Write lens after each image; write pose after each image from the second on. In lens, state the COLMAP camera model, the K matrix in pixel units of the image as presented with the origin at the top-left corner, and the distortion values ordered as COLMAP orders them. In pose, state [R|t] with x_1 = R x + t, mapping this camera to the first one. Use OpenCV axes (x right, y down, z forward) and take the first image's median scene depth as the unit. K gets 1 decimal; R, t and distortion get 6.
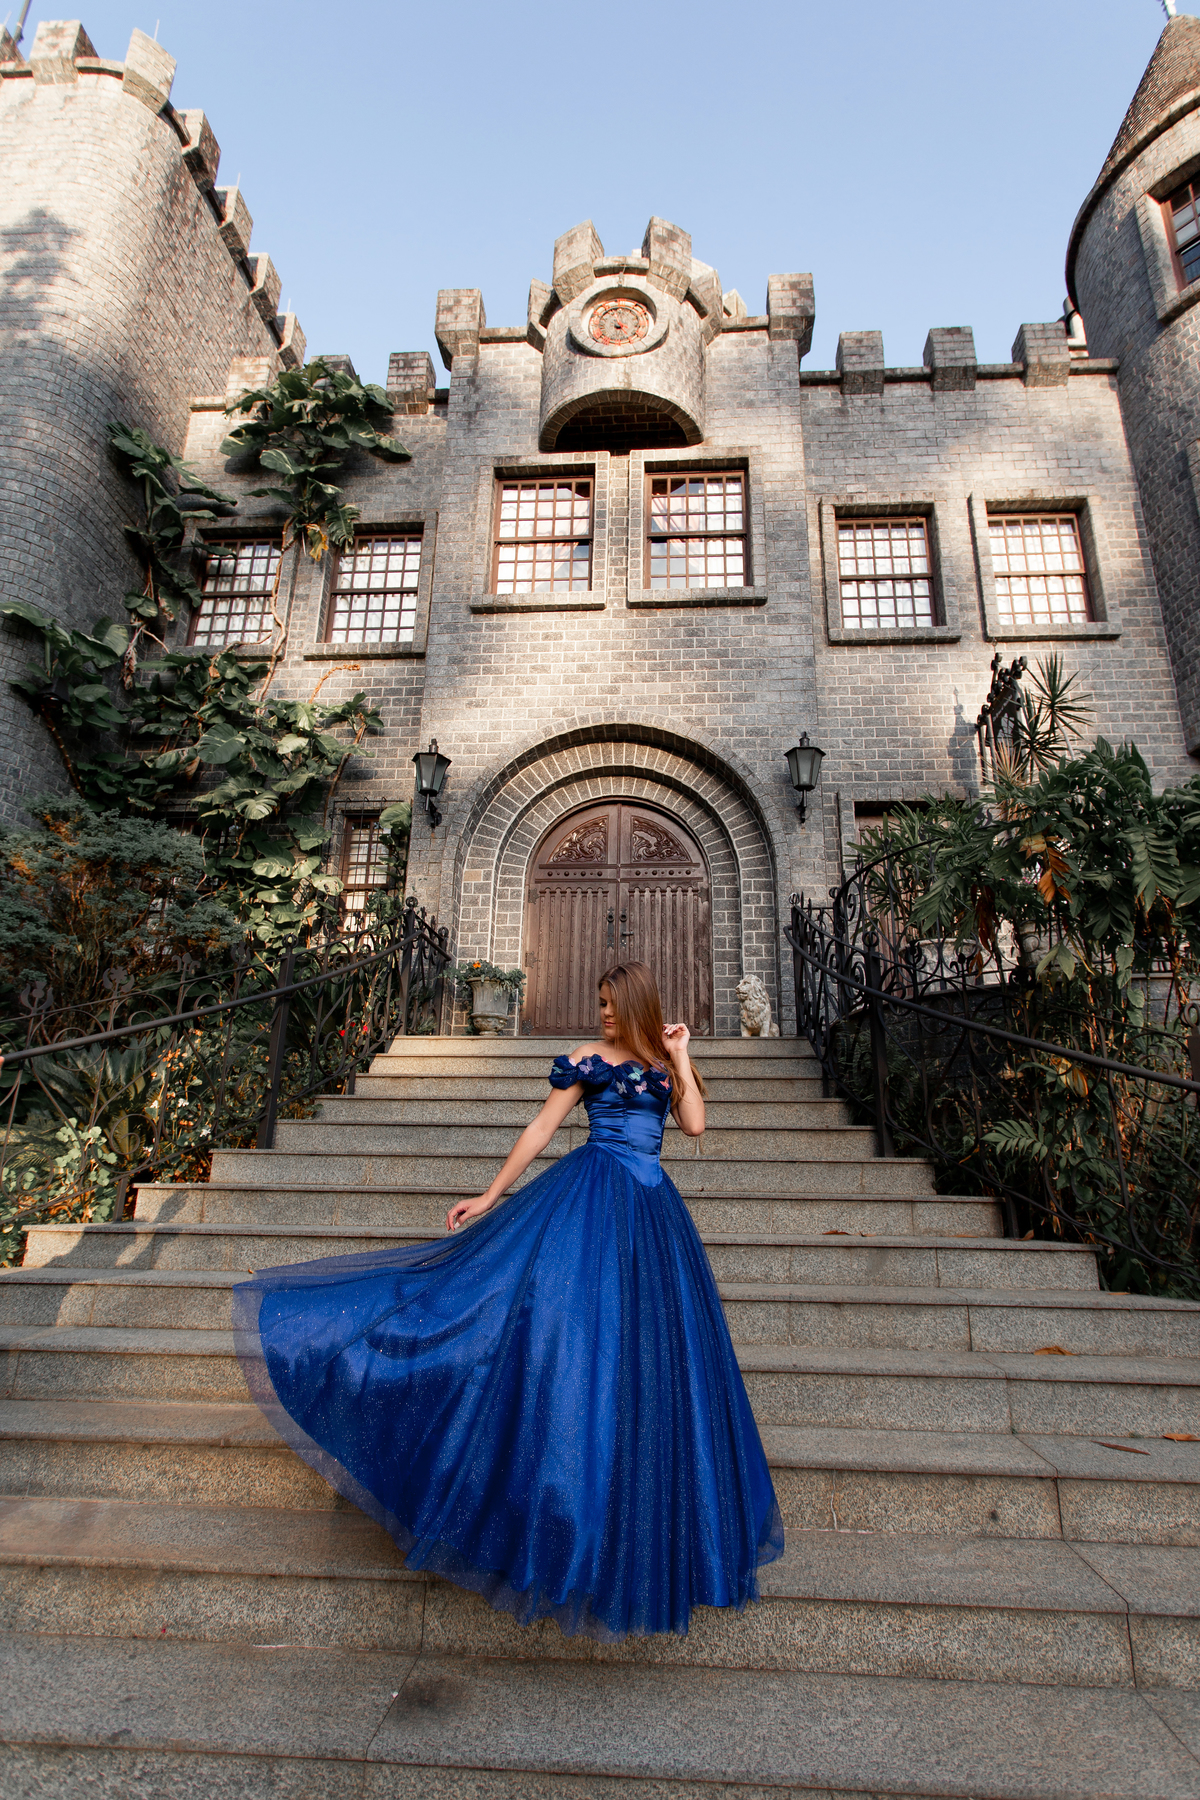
lens RADIAL K [[974.1, 0, 600.0], [0, 974.1, 900.0], [0, 0, 1]] dist [-0.002052, 0.000801]
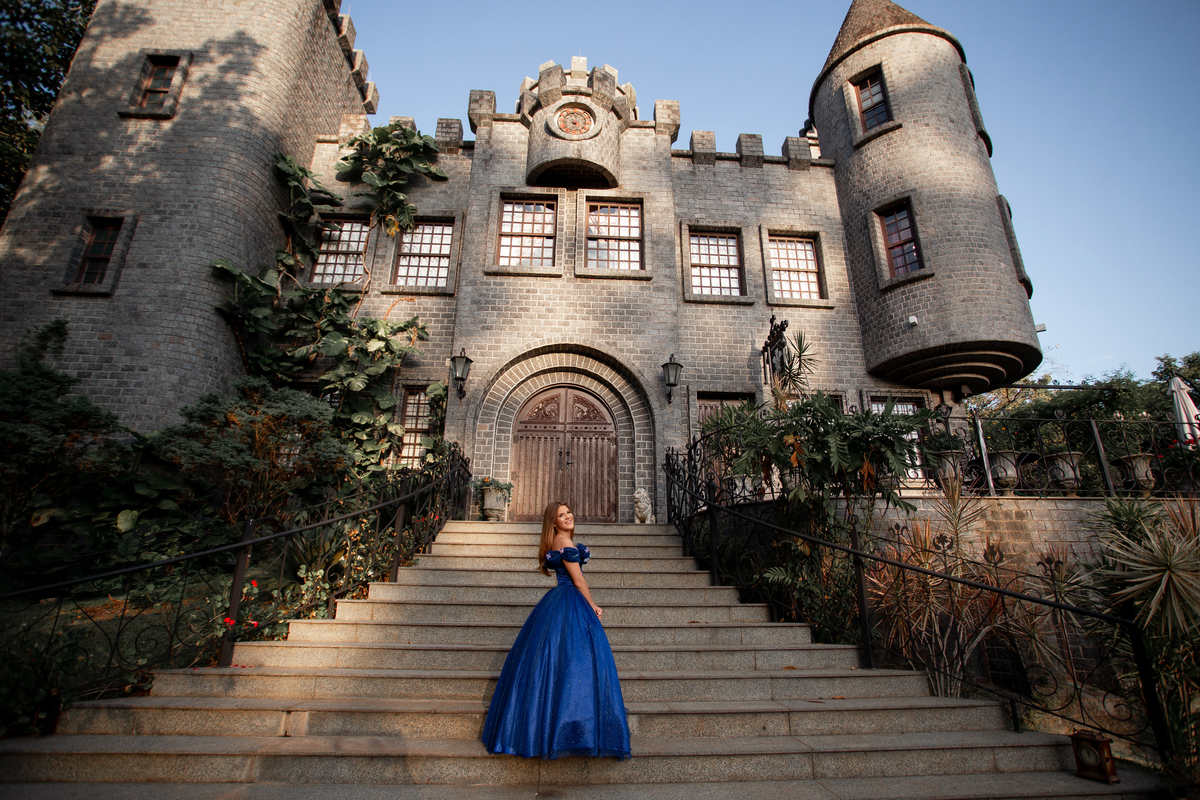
lens RADIAL K [[649.2, 0, 600.0], [0, 649.2, 400.0], [0, 0, 1]] dist [-0.093203, 0.052536]
pose [[0.991062, 0.032681, 0.129339, -0.070069], [-0.028291, 0.998964, -0.035639, -0.036008], [-0.130370, 0.031661, 0.990960, -0.161929]]
